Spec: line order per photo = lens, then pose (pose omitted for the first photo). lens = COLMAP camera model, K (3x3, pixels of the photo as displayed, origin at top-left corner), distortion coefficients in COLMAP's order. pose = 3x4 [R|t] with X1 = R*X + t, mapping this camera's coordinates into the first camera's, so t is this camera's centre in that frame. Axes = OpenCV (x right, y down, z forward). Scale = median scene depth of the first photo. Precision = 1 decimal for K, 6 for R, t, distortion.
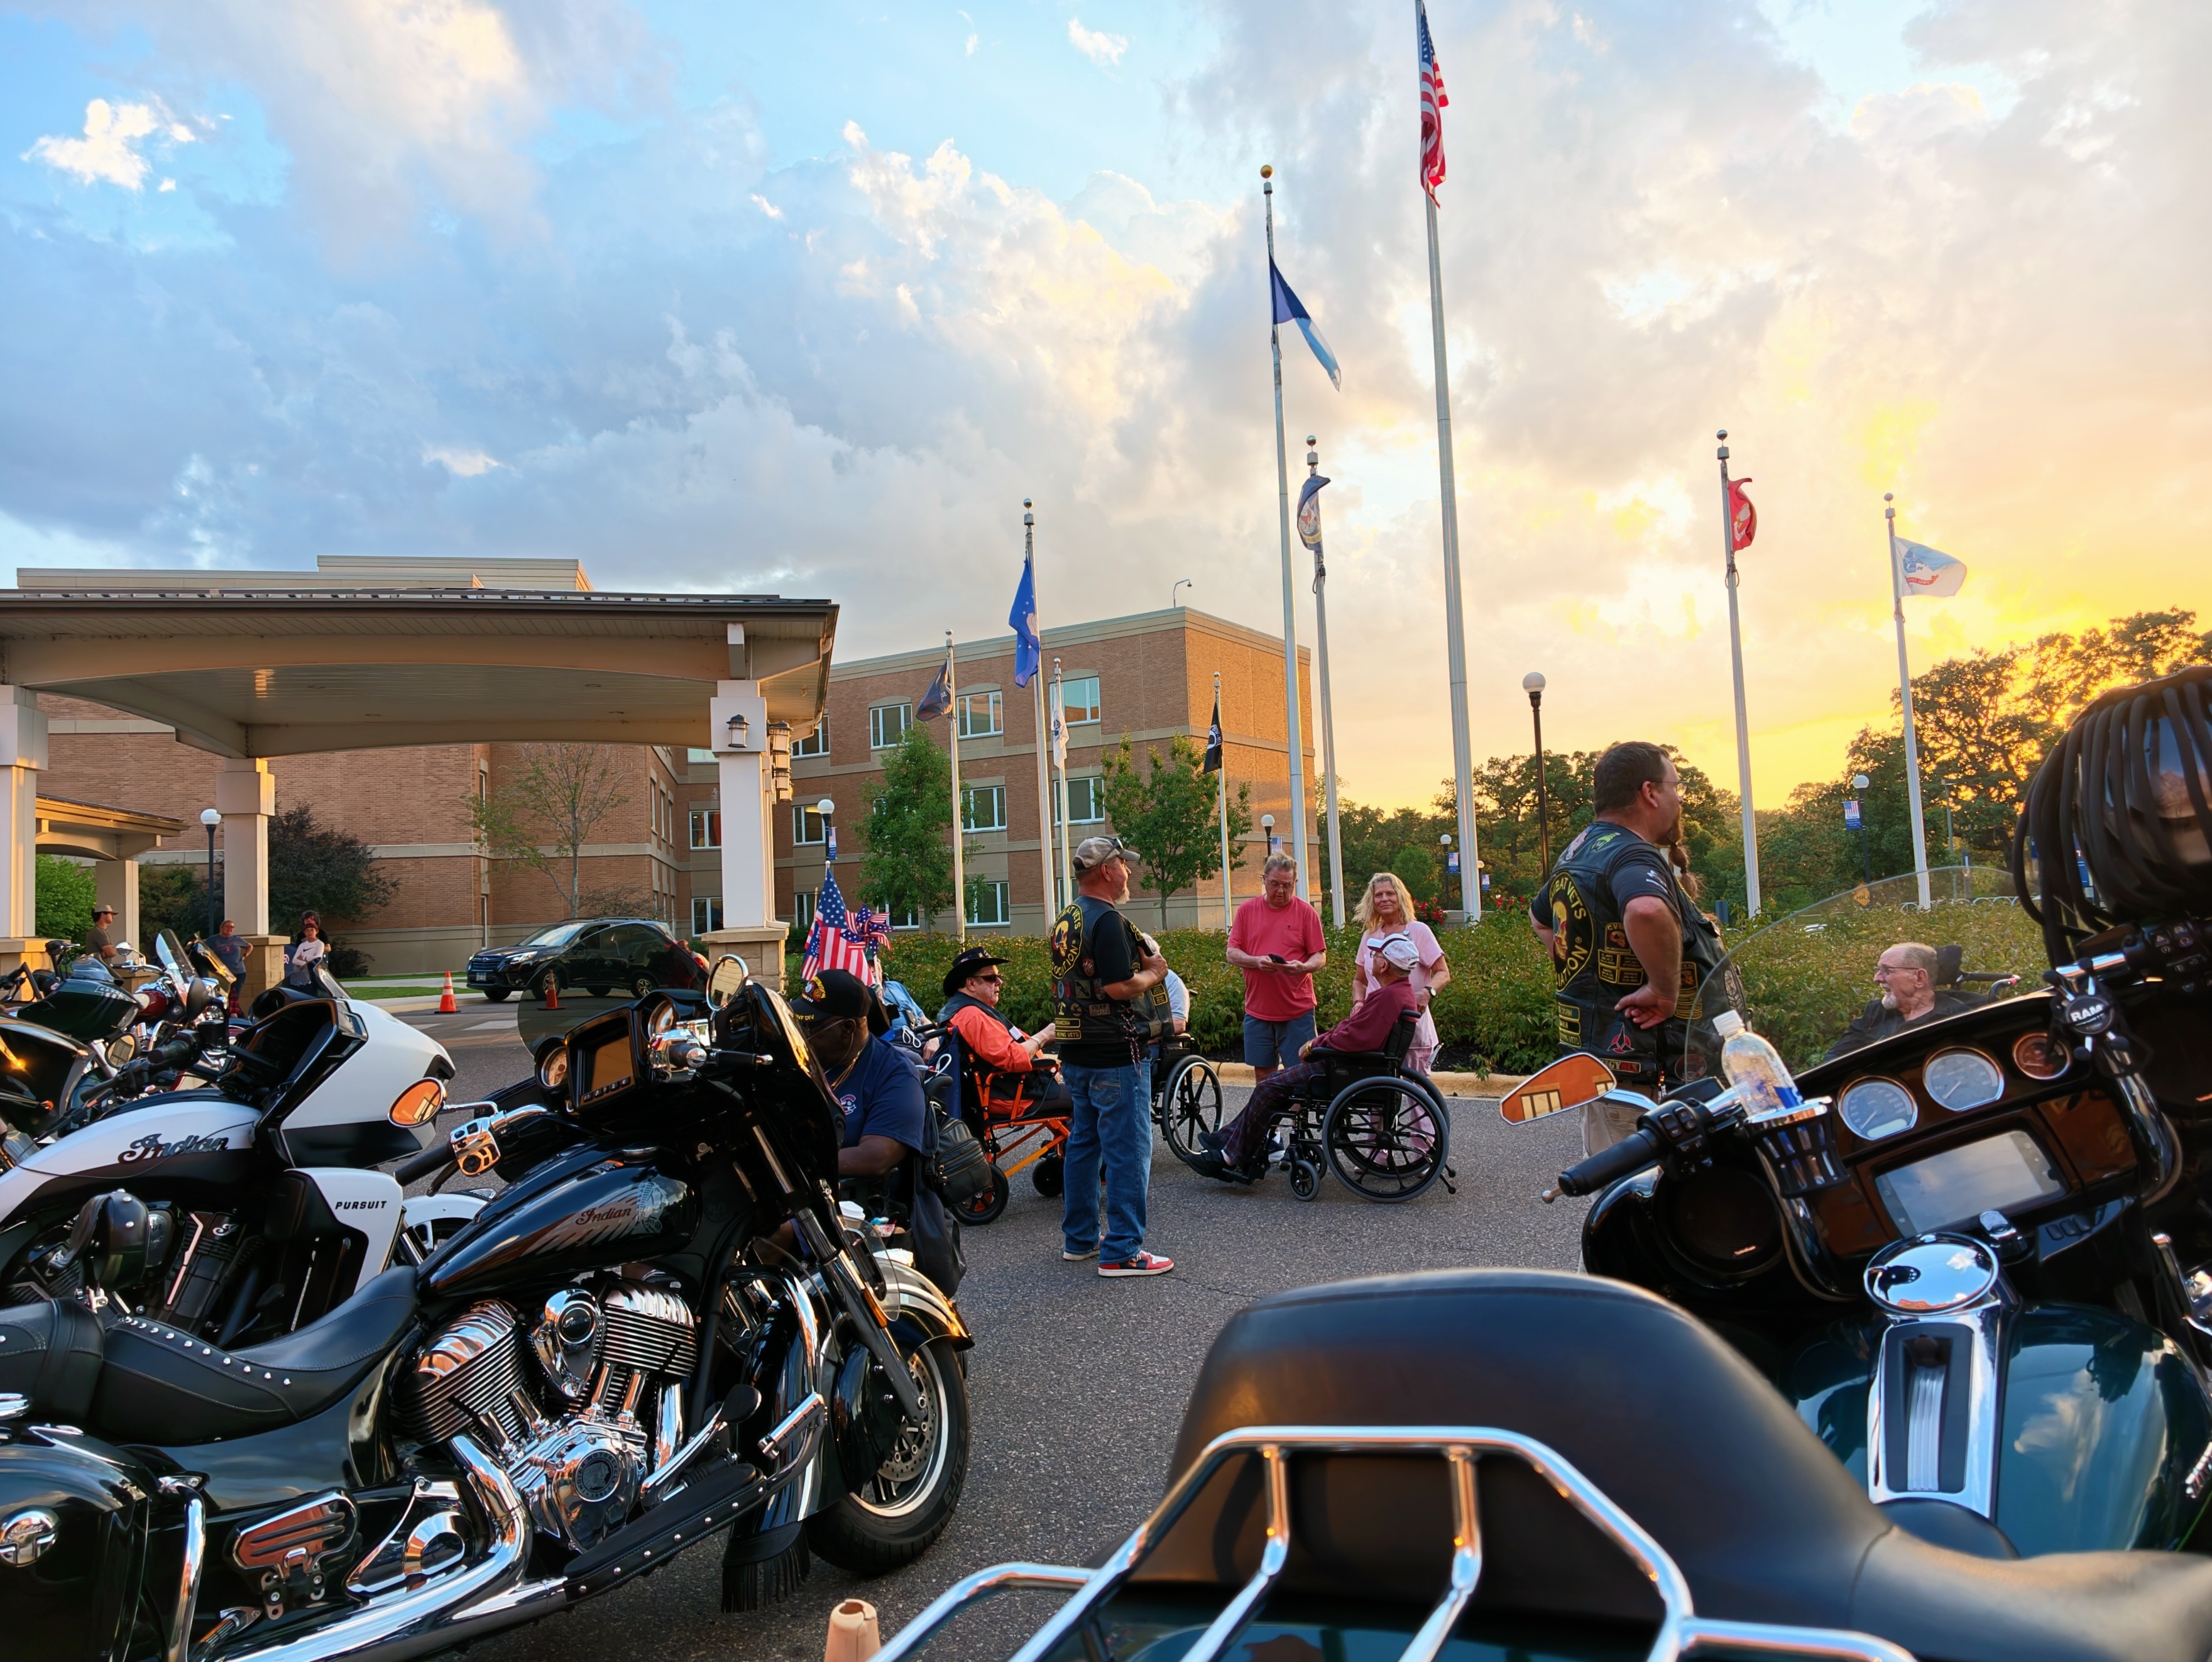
lens RADIAL K [[1422.7, 0, 1099.7], [0, 1422.7, 844.3], [0, 0, 1]] dist [-0.002709, -0.003921]
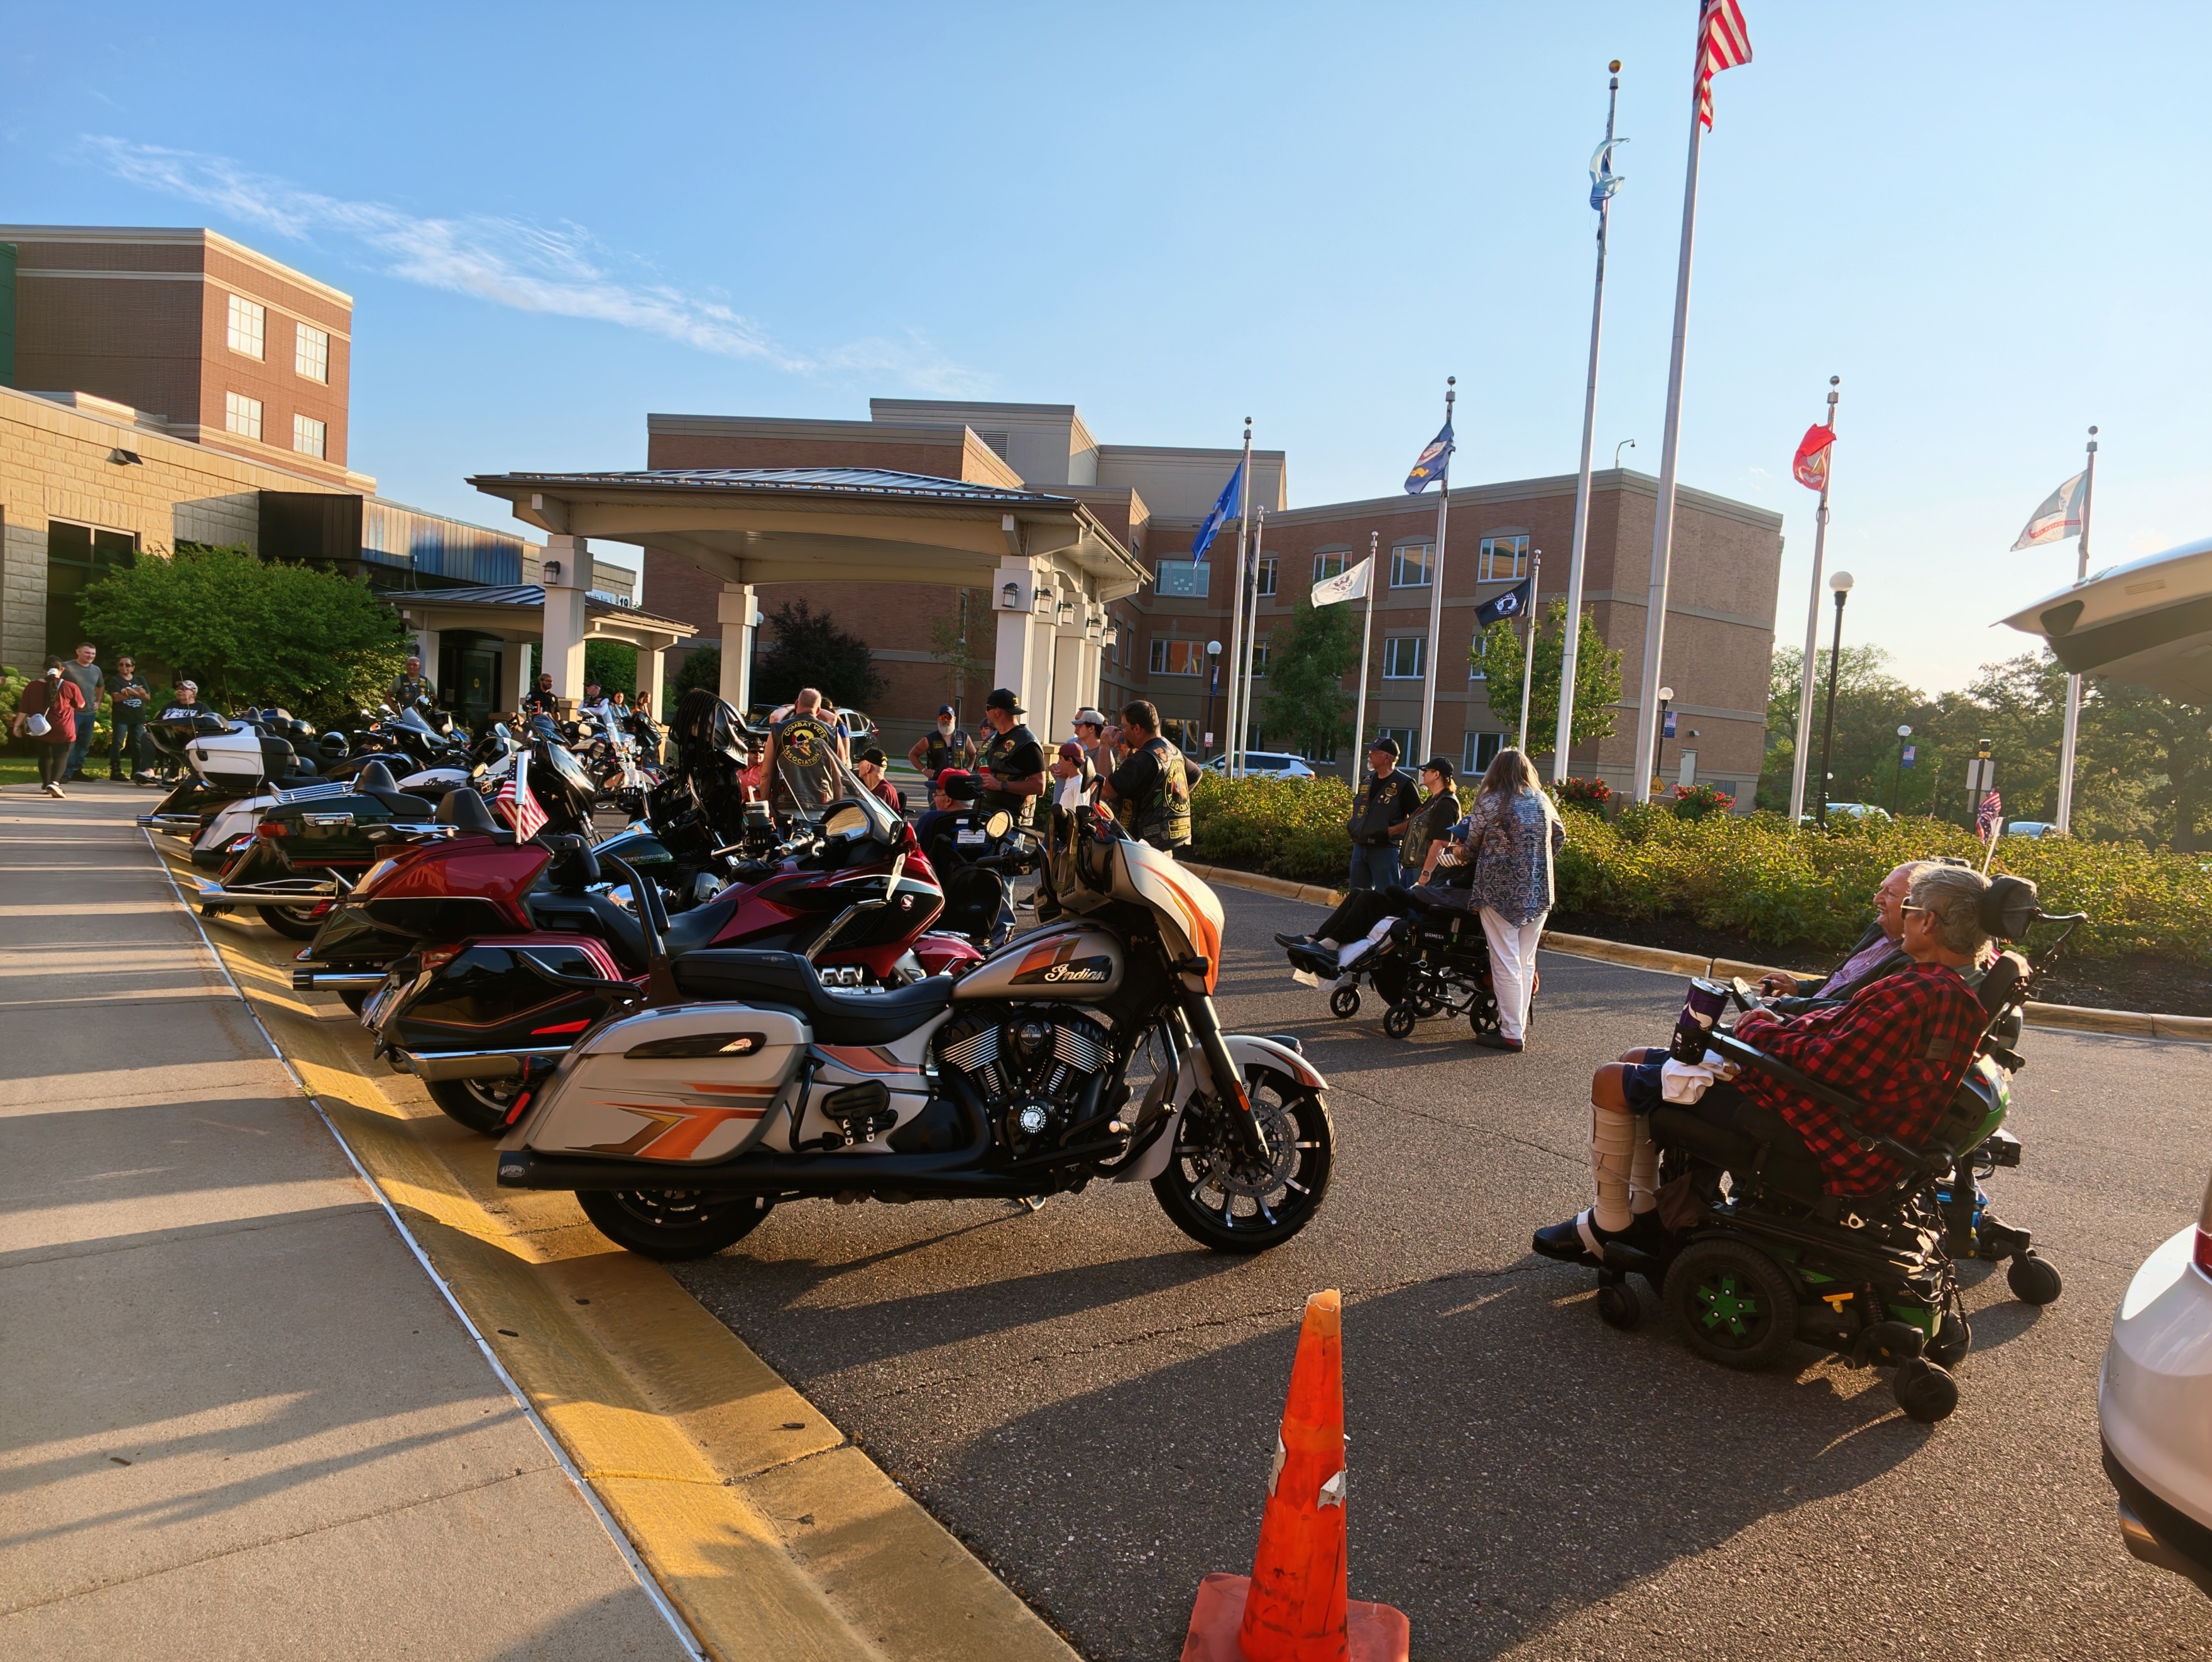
lens RADIAL K [[1441.3, 0, 1106.0], [0, 1441.3, 831.0], [0, 0, 1]] dist [0.000039, -0.005587]
pose [[0.925696, 0.124640, -0.357145, 0.525692], [-0.085569, 0.988680, 0.123249, -0.051708], [0.368463, -0.083530, 0.925882, -0.384493]]
